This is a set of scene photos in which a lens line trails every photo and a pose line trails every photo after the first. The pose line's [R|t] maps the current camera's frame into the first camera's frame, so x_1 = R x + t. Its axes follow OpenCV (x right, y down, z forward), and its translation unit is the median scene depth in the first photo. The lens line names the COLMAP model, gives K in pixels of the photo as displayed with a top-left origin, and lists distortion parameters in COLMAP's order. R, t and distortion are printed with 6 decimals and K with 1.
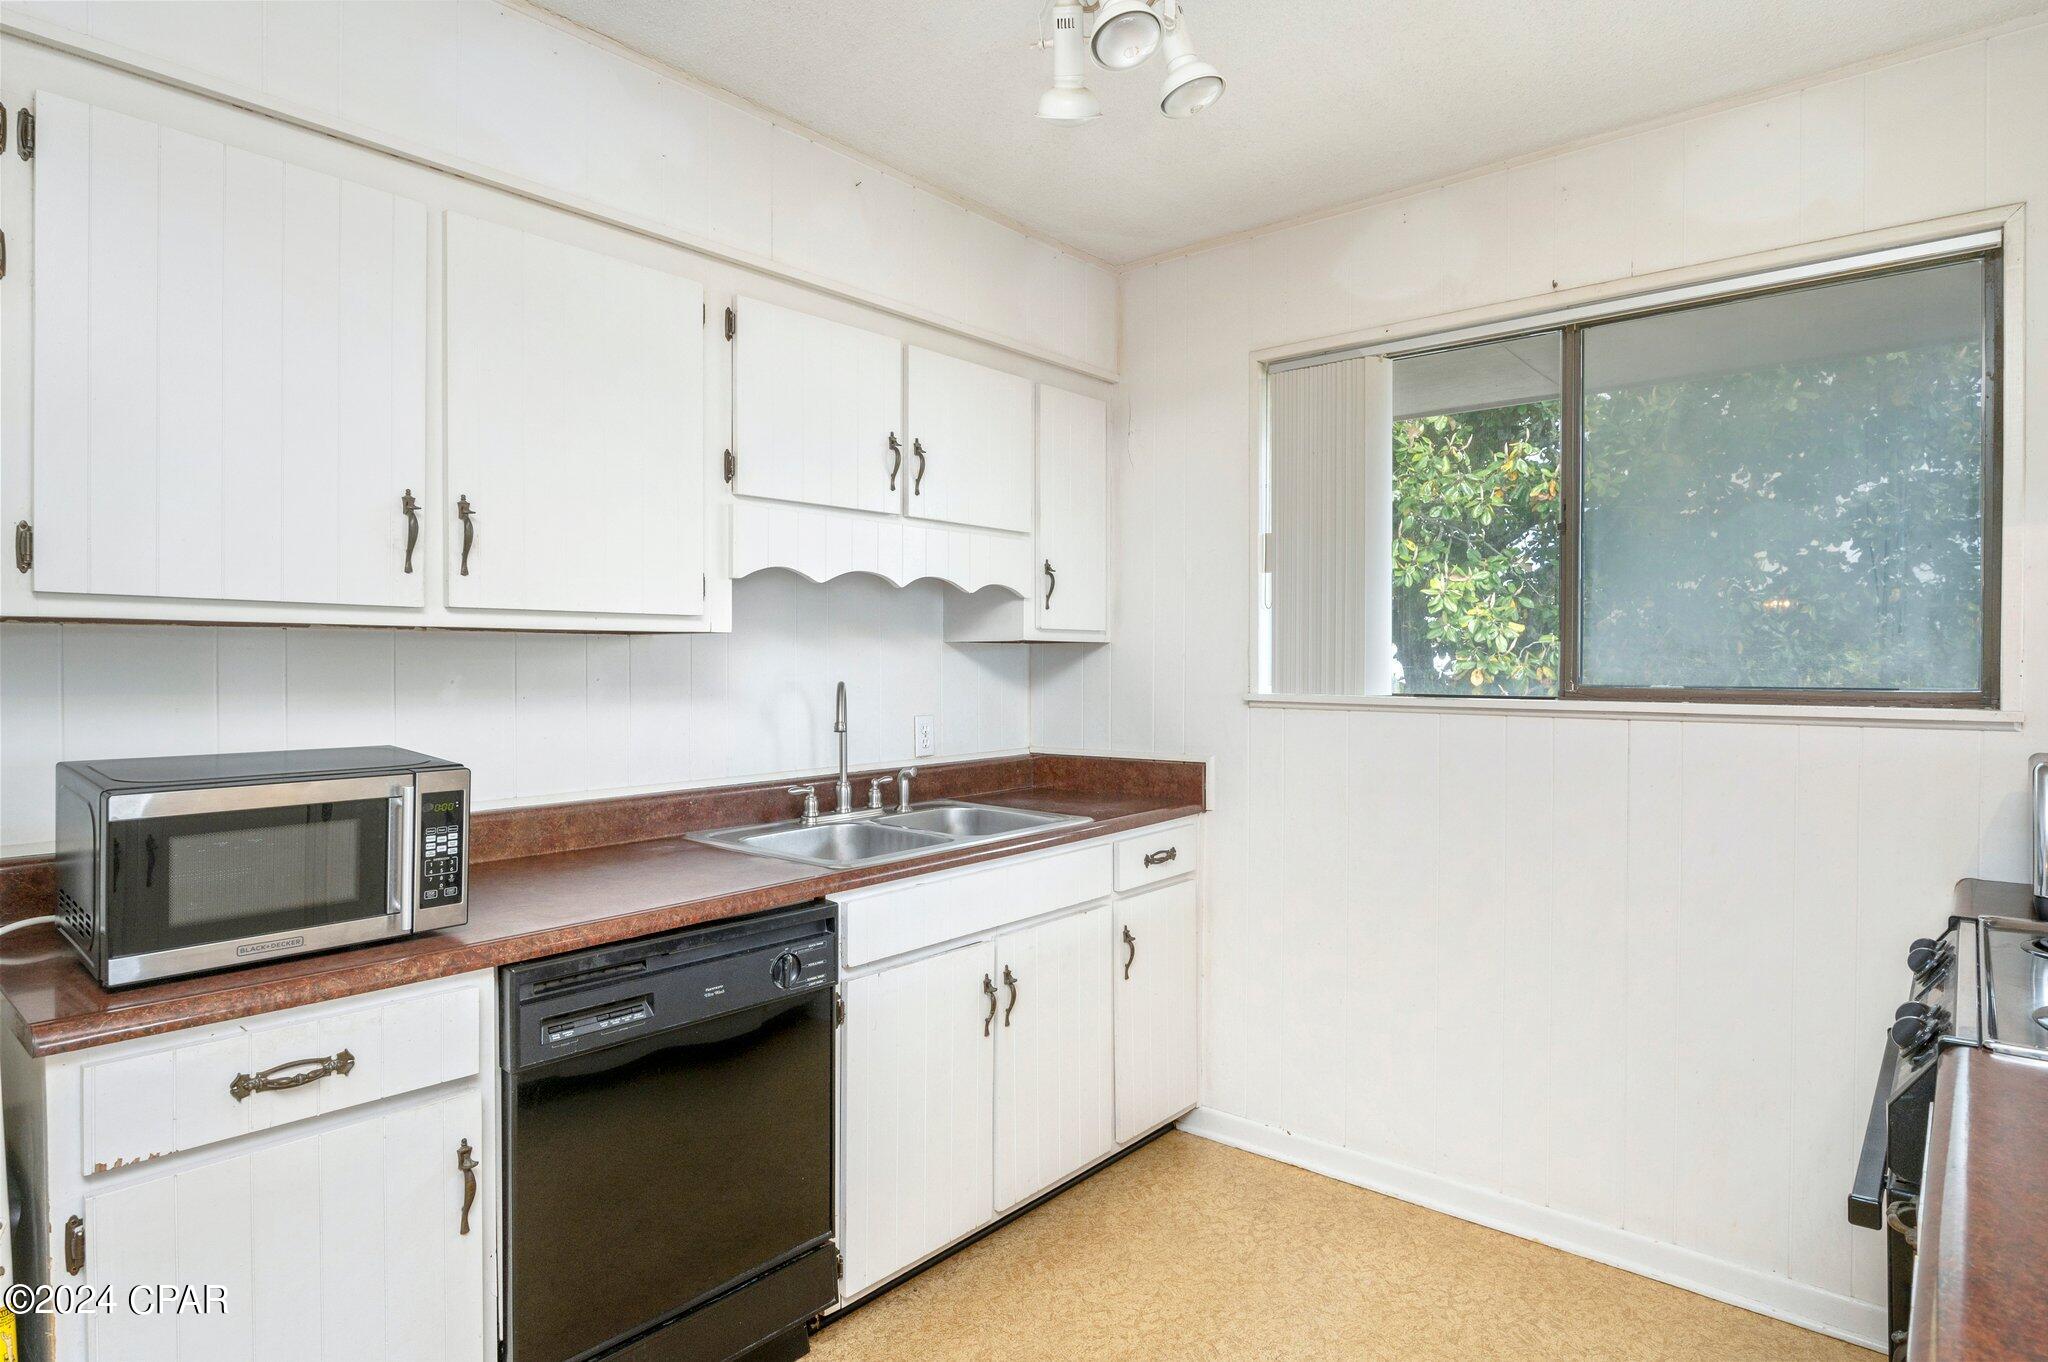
lens RADIAL K [[1113.2, 0, 1042.1], [0, 1113.2, 677.8], [0, 0, 1]] dist [-0.013585, -0.000486]
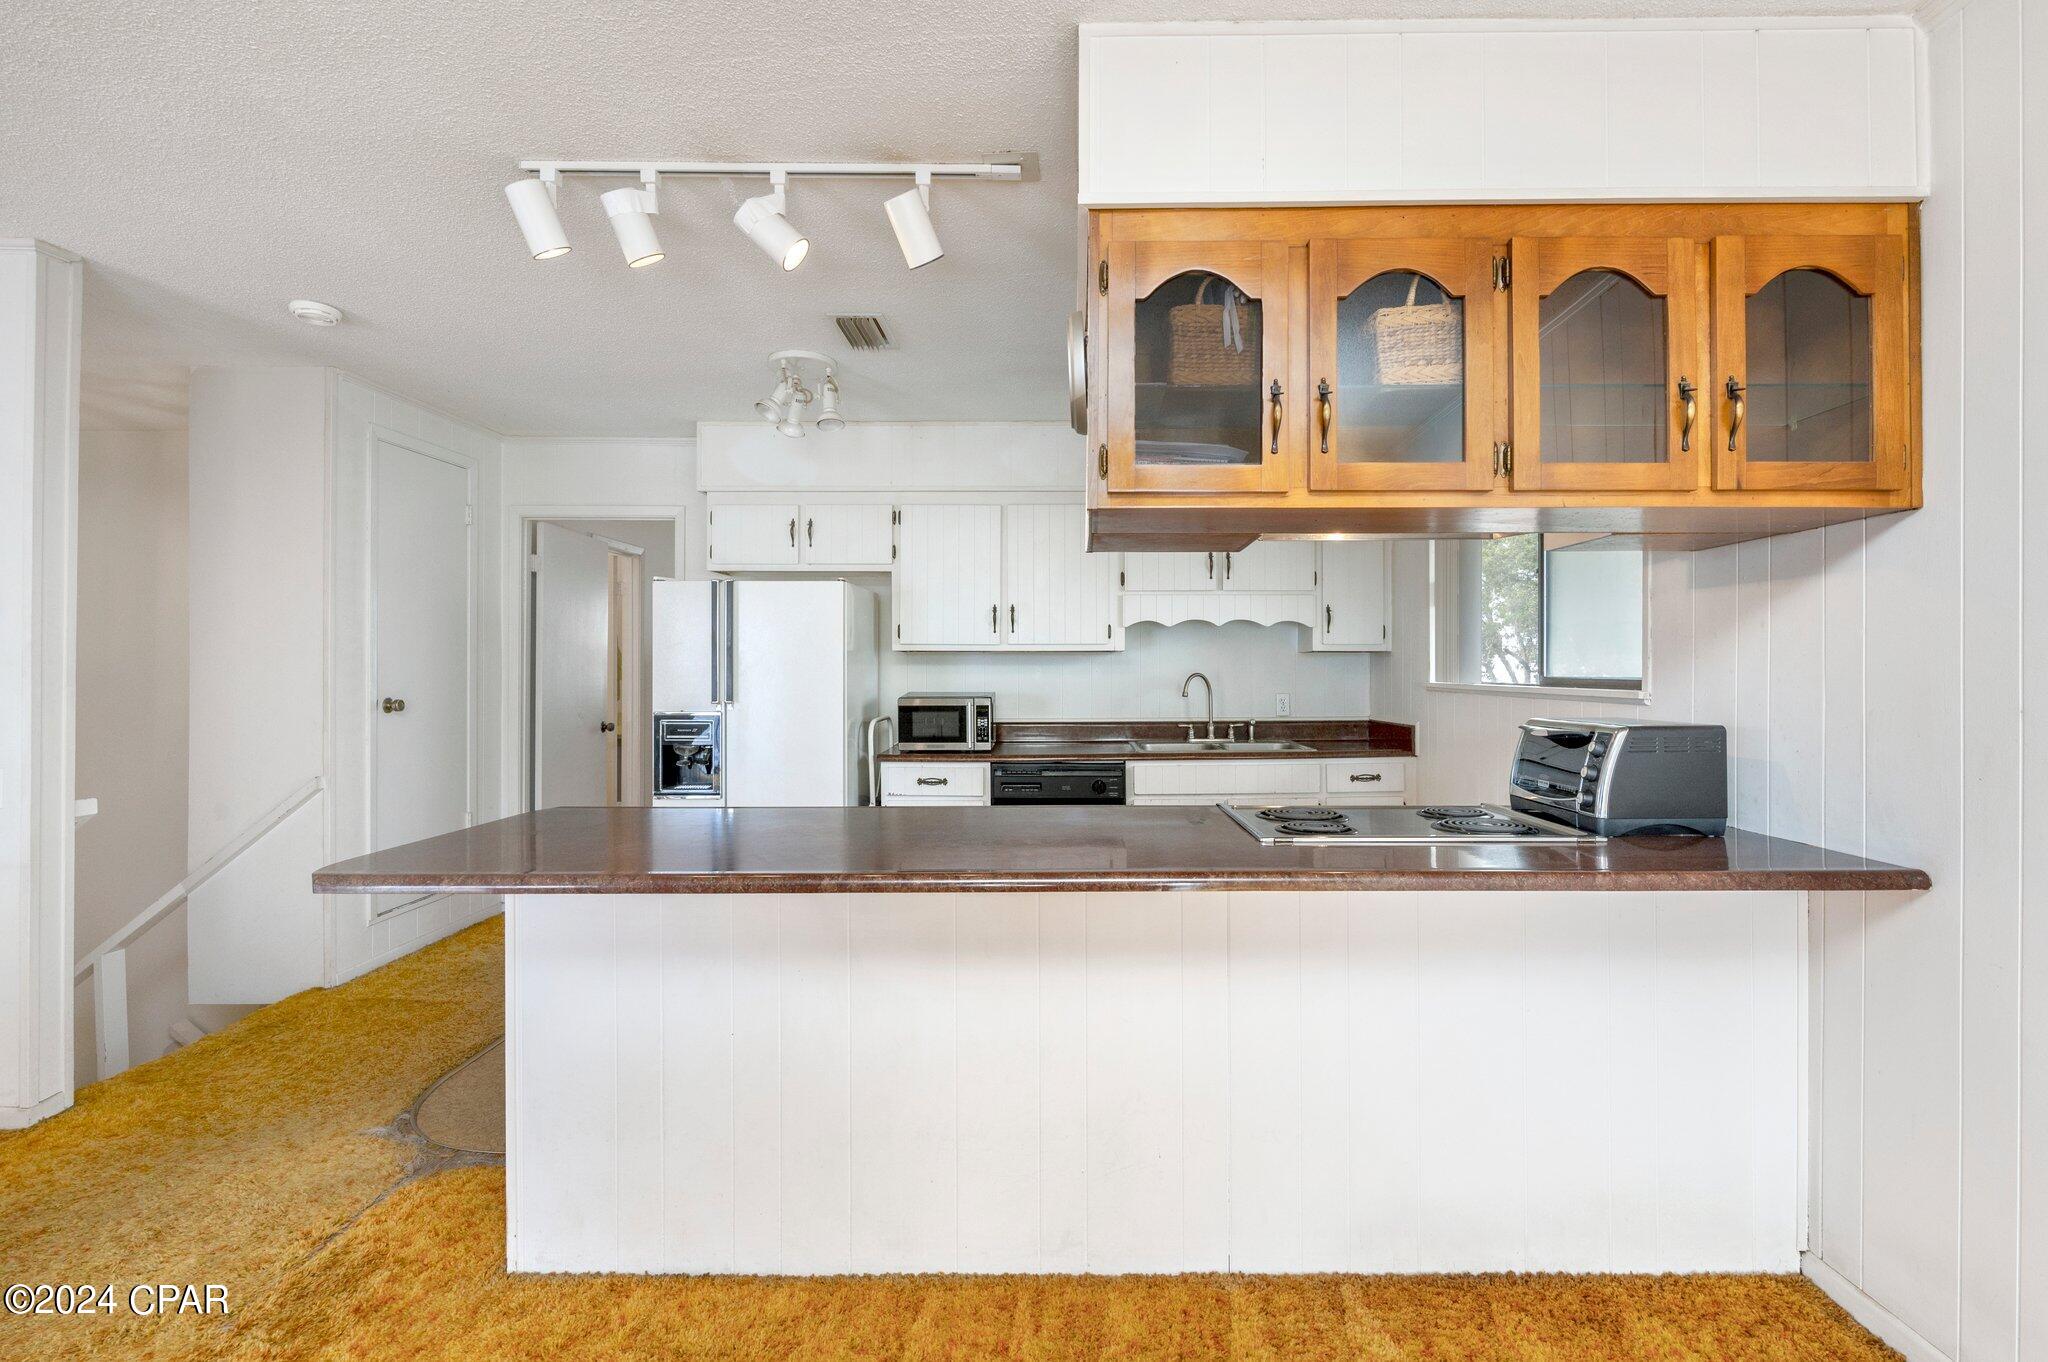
lens RADIAL K [[975.0, 0, 1034.5], [0, 975.0, 668.0], [0, 0, 1]] dist [0.003219, 0.000000]
pose [[0.644512, 0.000235, -0.764594, 1.057063], [-0.014297, 0.999829, -0.011743, 0.018927], [0.764460, 0.018500, 0.644405, -0.414565]]
